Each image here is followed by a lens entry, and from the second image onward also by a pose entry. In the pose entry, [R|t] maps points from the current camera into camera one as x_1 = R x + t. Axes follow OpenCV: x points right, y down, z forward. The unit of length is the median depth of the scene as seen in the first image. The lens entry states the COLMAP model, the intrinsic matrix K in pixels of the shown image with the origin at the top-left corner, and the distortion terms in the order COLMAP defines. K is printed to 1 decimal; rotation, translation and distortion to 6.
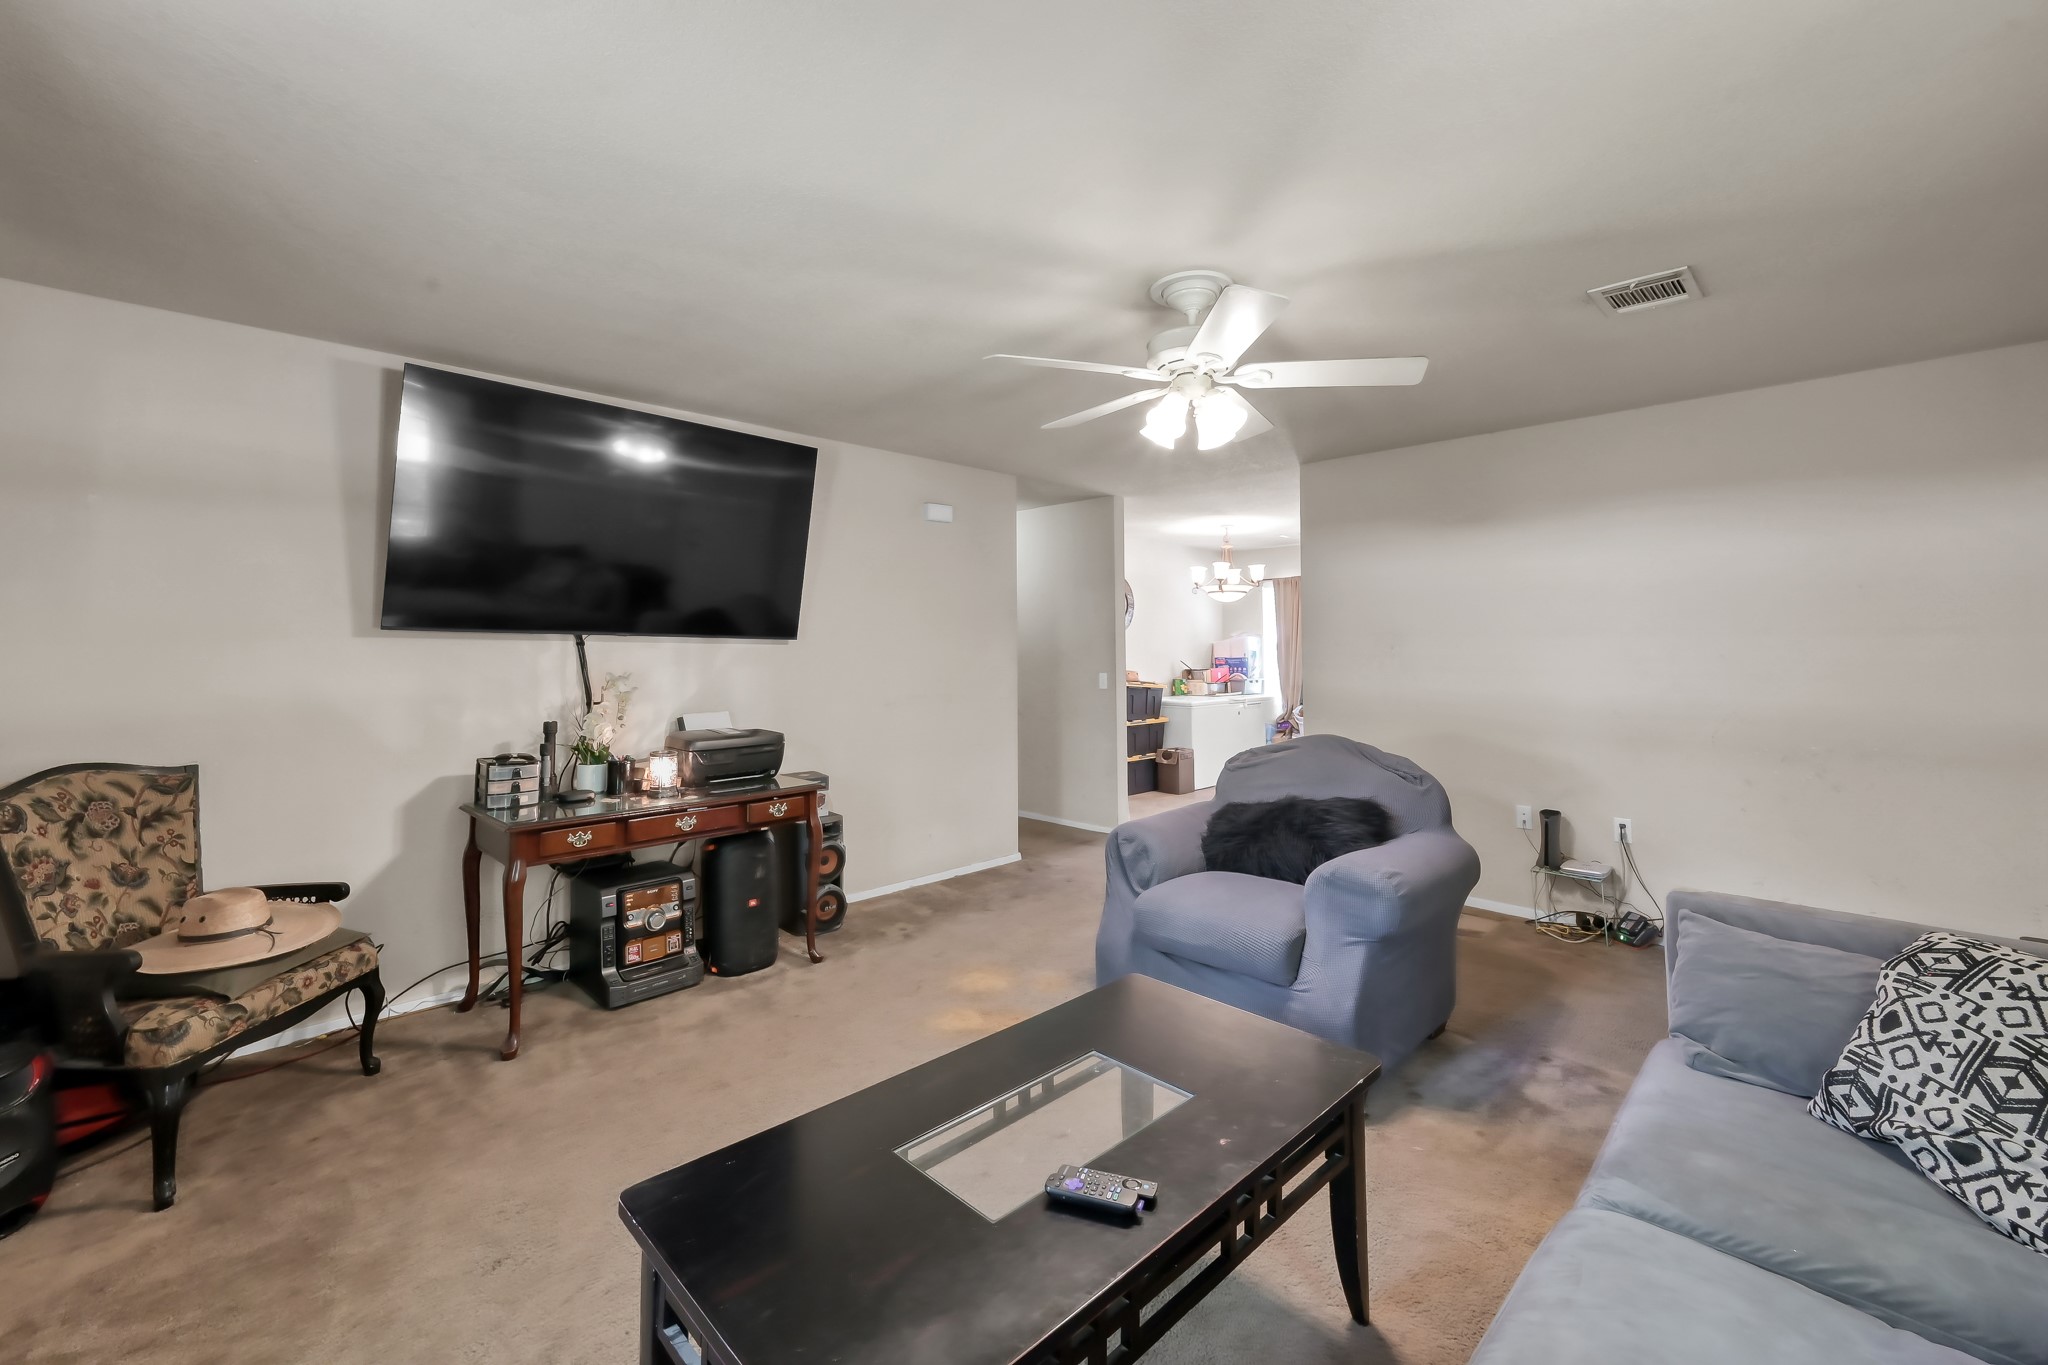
lens RADIAL K [[814.2, 0, 990.5], [0, 814.2, 575.9], [0, 0, 1]] dist [0.000277, 0.000483]
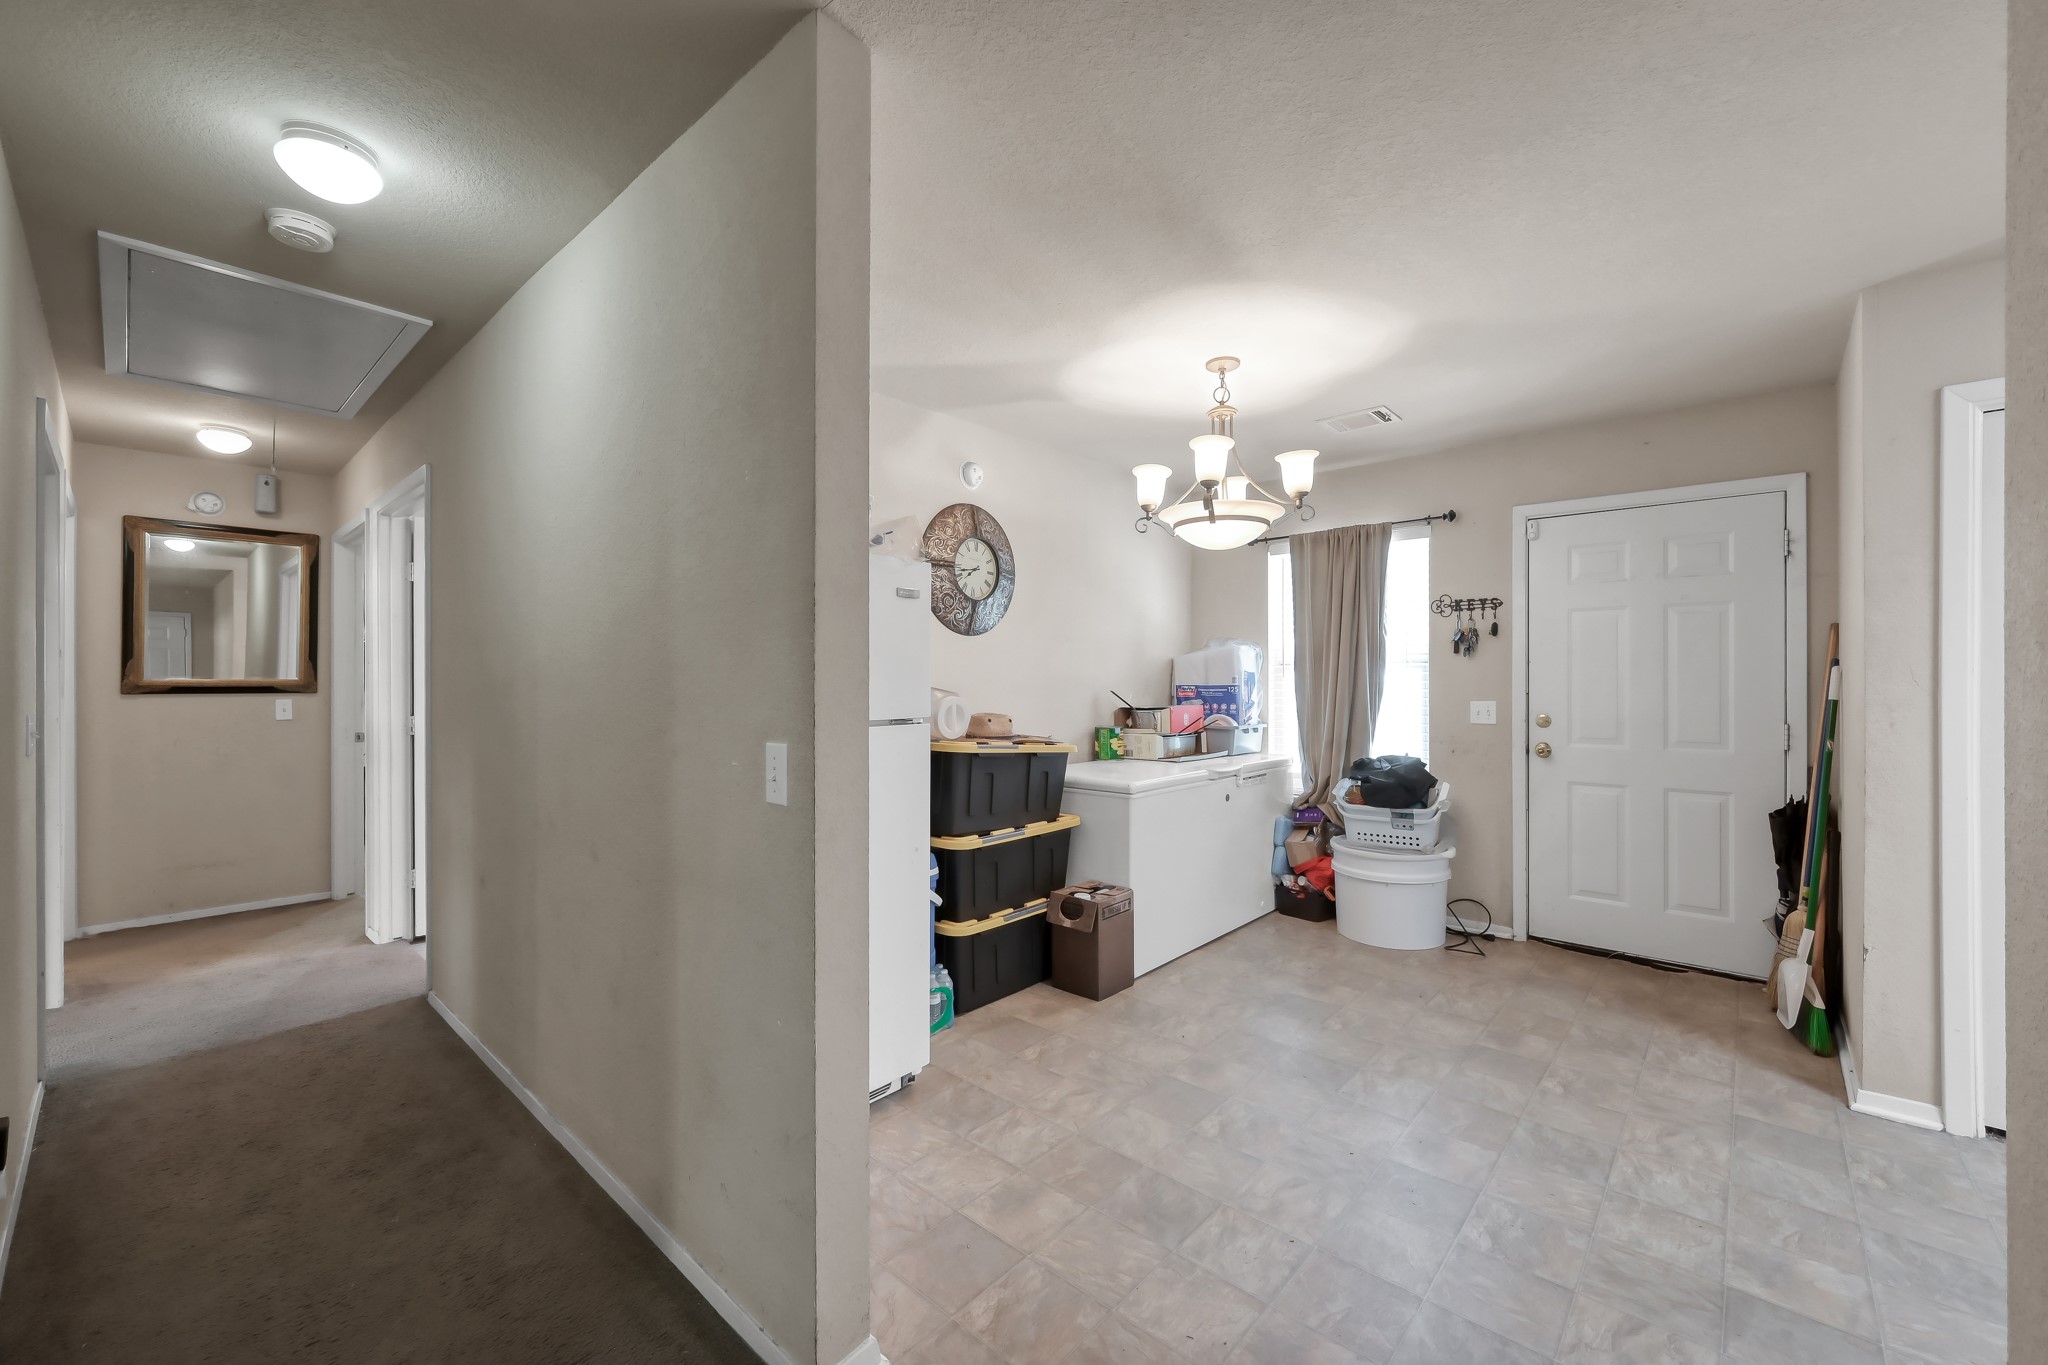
lens RADIAL K [[814.2, 0, 984.2], [0, 814.2, 662.8], [0, 0, 1]] dist [0.000277, 0.000483]
pose [[0.998392, -0.001842, 0.056659, 0.146750], [-0.001995, 0.997711, 0.067588, 0.061044], [-0.056654, -0.067593, 0.996103, 0.584033]]
